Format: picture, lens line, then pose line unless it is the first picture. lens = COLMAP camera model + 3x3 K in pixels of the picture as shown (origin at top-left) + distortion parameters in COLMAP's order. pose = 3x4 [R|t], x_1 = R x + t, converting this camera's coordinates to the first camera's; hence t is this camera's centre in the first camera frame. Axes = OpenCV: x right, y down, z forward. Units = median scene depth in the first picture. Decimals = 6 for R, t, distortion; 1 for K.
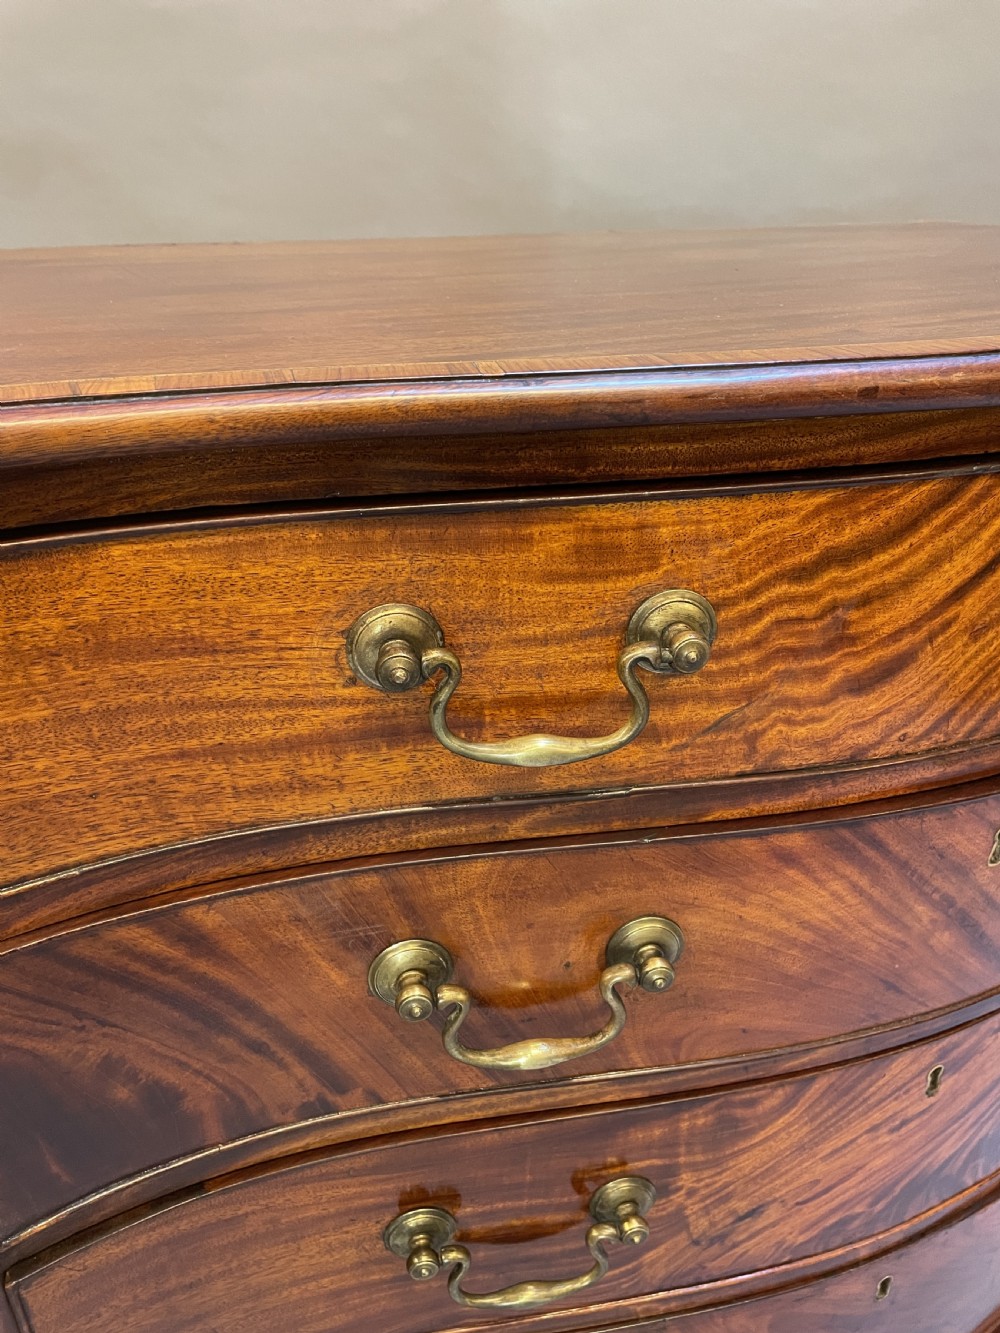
lens RADIAL K [[1031.7, 0, 486.5], [0, 1031.7, 668.1], [0, 0, 1]] dist [0.102311, -0.121656]
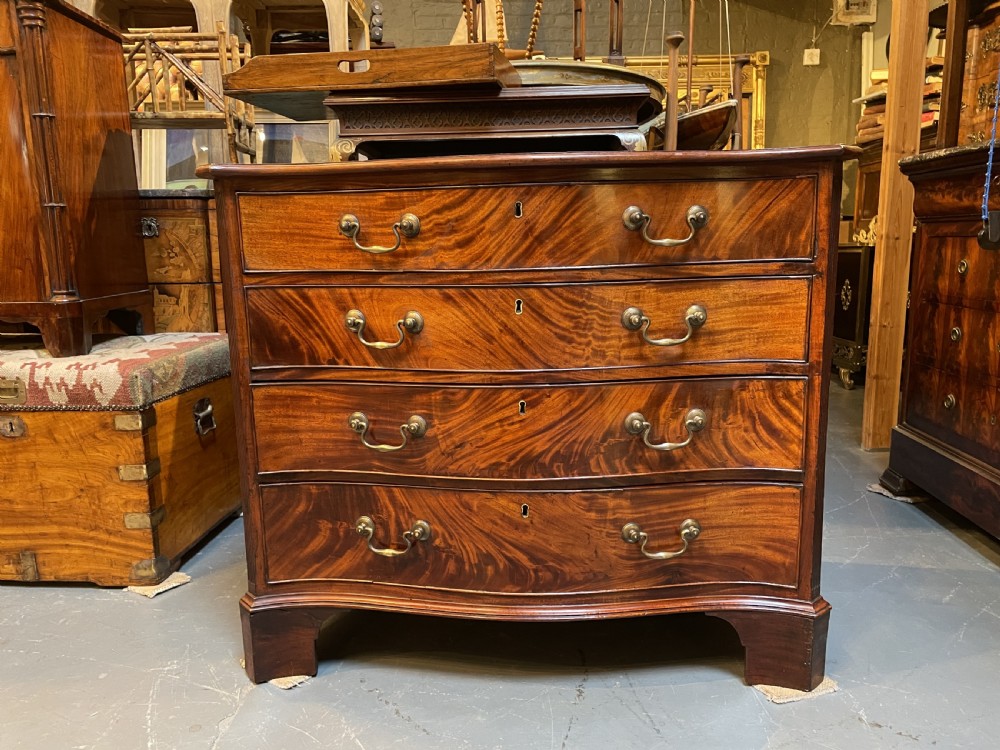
lens RADIAL K [[774.0, 0, 500.0], [0, 774.0, 375.0], [0, 0, 1]] dist [0.102311, -0.121656]
pose [[0.901587, 0.064259, -0.427799, 1.711081], [-0.179555, 0.955287, -0.234920, 1.099822], [0.393575, 0.288614, 0.872812, -1.281996]]
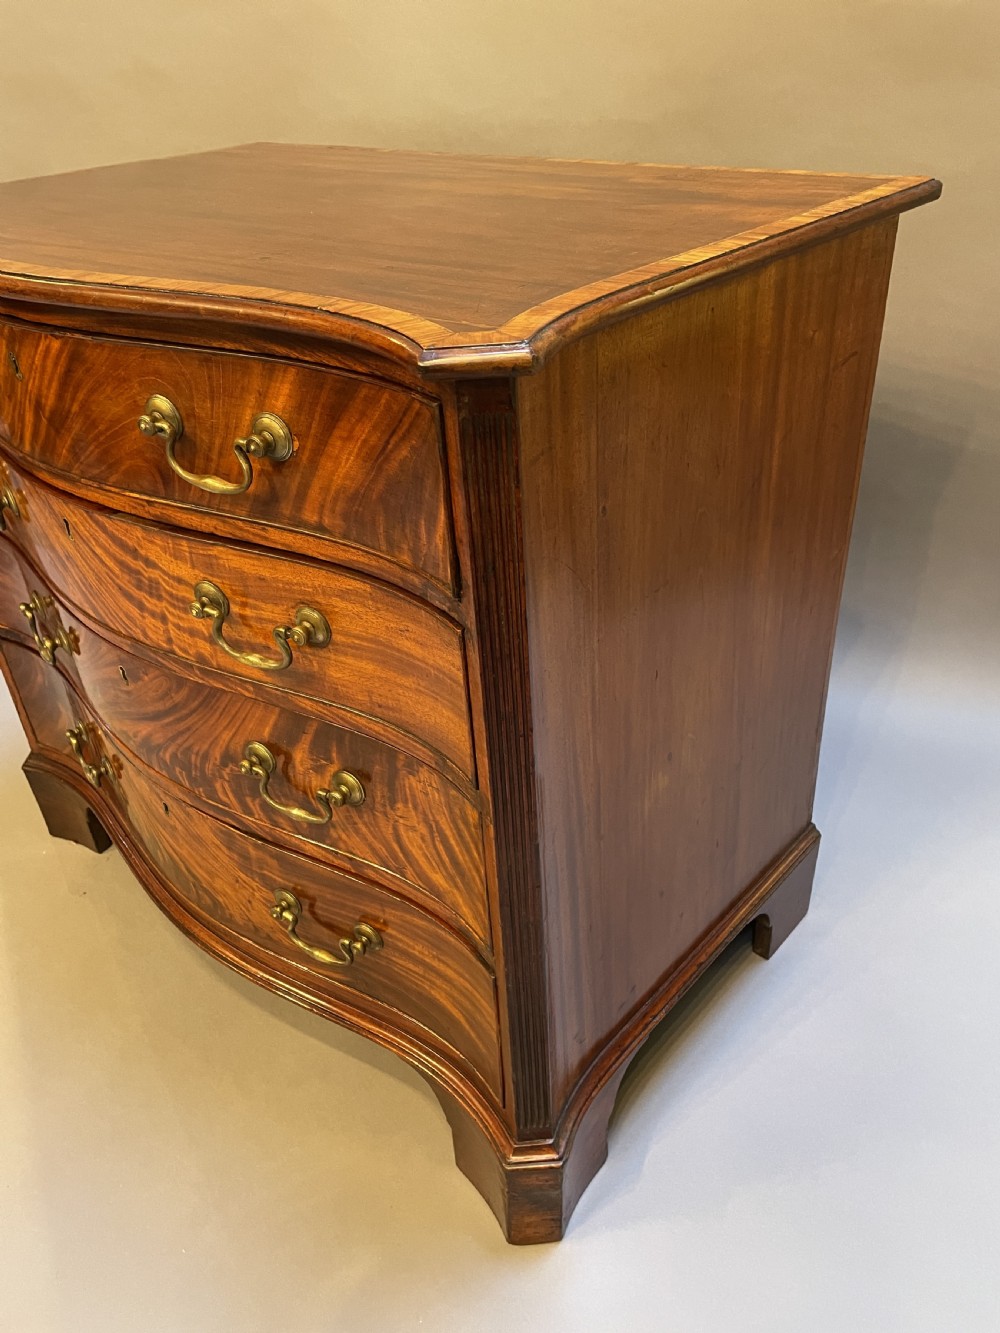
lens RADIAL K [[1028.3, 0, 503.9], [0, 1028.3, 668.4], [0, 0, 1]] dist [0.073726, -0.085703]
pose [[0.447993, 0.478652, -0.755112, 2.758565], [-0.351680, 0.870867, 0.343382, -0.628555], [0.821963, 0.111725, 0.558475, 0.697703]]
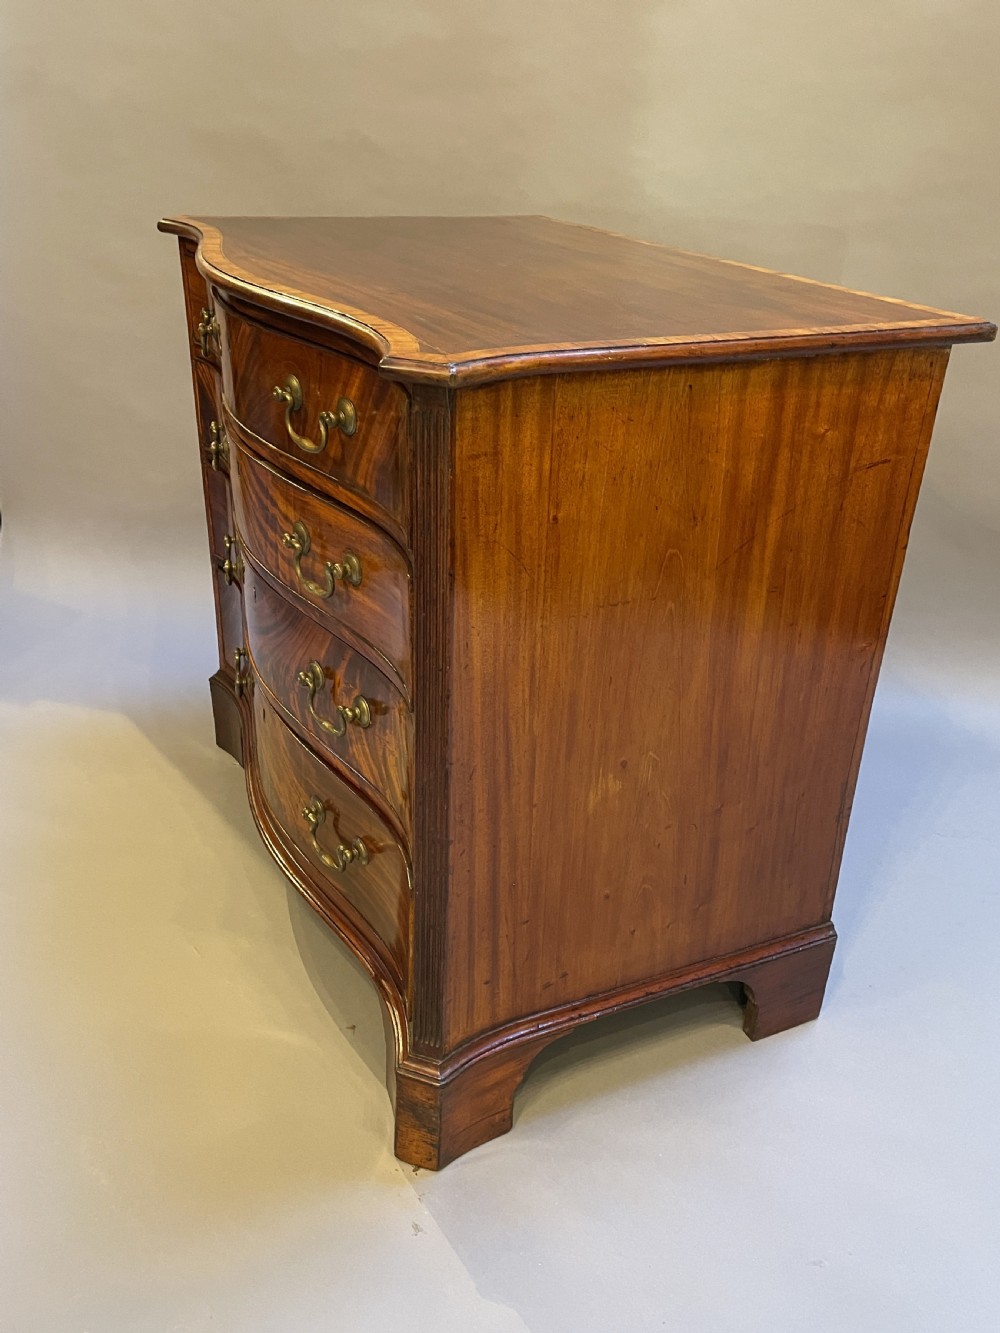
lens RADIAL K [[1123.0, 0, 494.2], [0, 1123.0, 649.6], [0, 0, 1]] dist [0.062894, -0.011174]
pose [[0.063894, 0.462278, -0.884430, 3.593410], [-0.472468, 0.794638, 0.381213, -0.939383], [0.879028, 0.393508, 0.269185, 1.112620]]
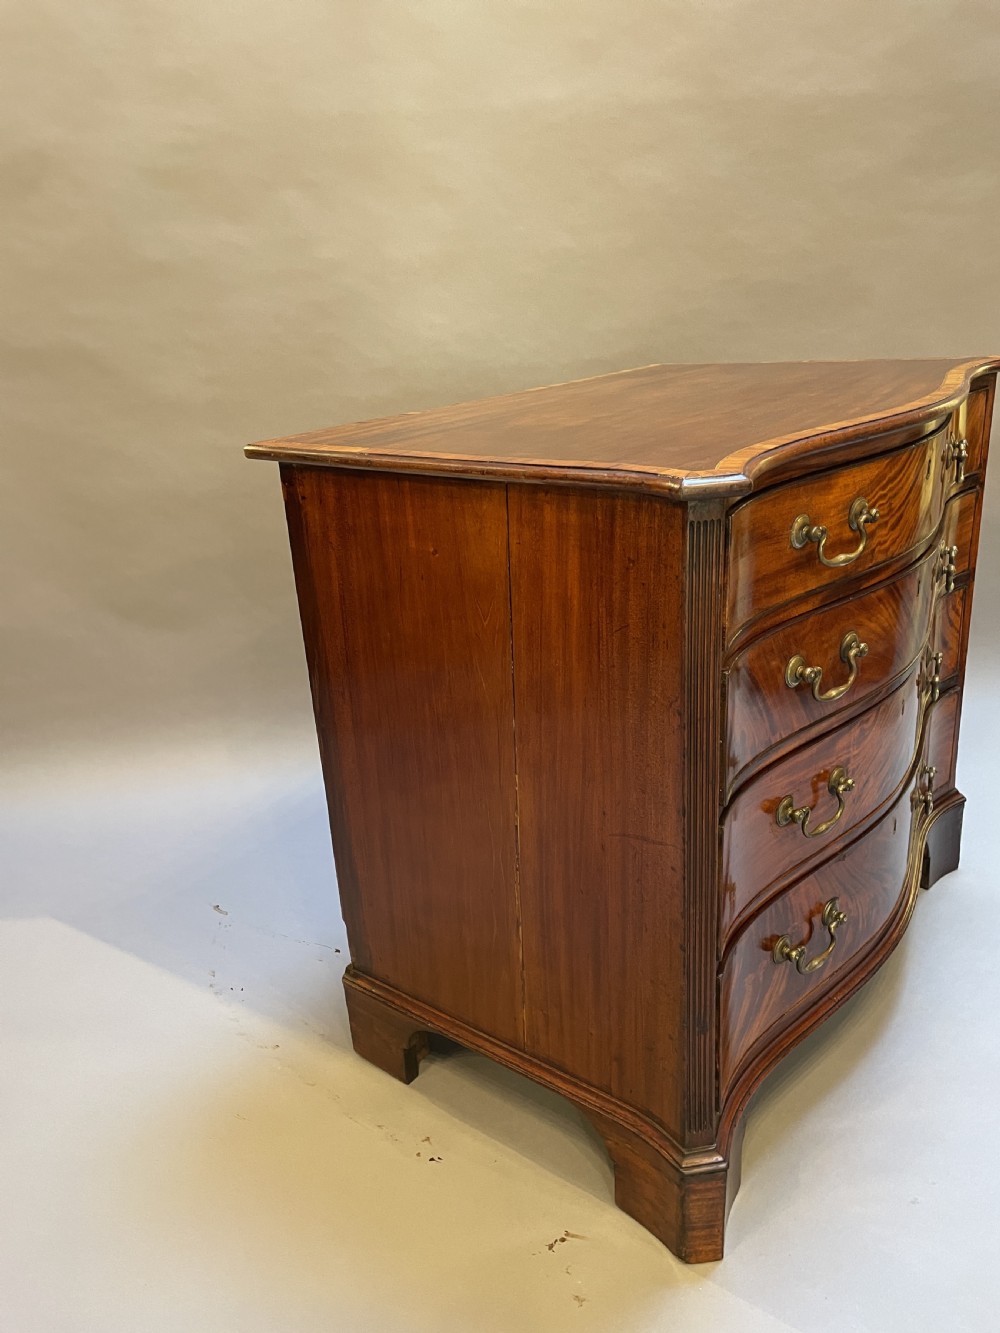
lens RADIAL K [[1027.8, 0, 454.4], [0, 1027.8, 645.0], [0, 0, 1]] dist [0.013407, 0.007510]
pose [[0.868187, -0.217896, 0.445840, -1.947936], [0.279866, 0.956921, -0.077308, 0.201222], [-0.409789, 0.191893, 0.891768, -0.926083]]
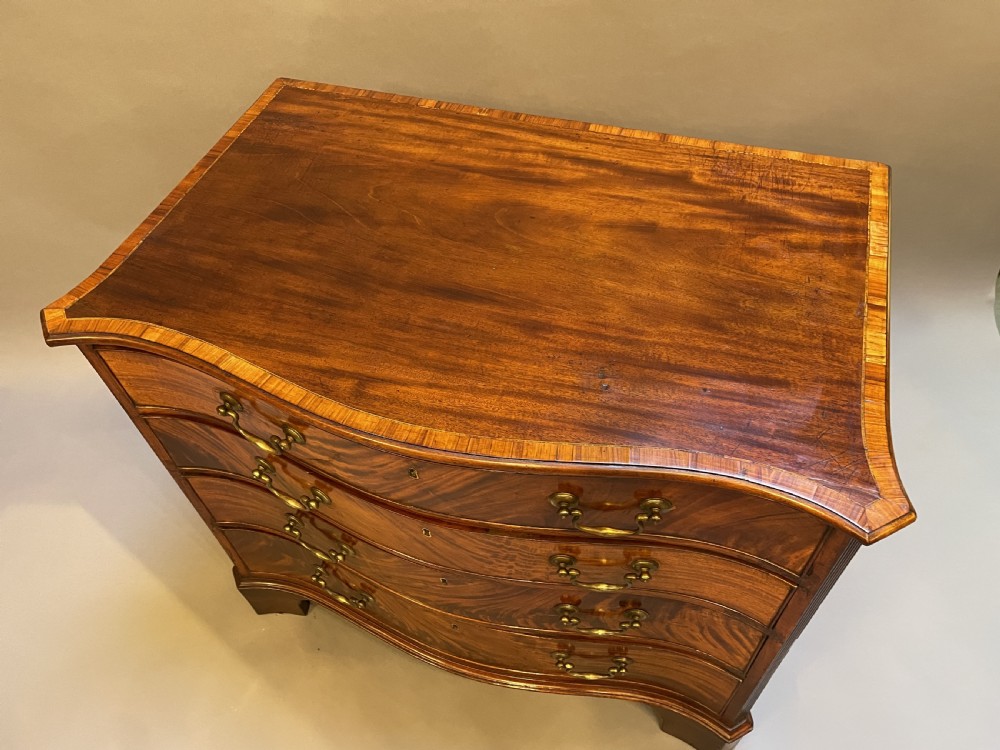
lens RADIAL K [[771.4, 0, 500.0], [0, 771.4, 375.0], [0, 0, 1]] dist [0.073726, -0.085703]
pose [[0.772625, 0.473933, -0.422420, 1.497173], [-0.248630, 0.838105, 0.485555, -1.421302], [0.584152, -0.270126, 0.765375, -0.423175]]
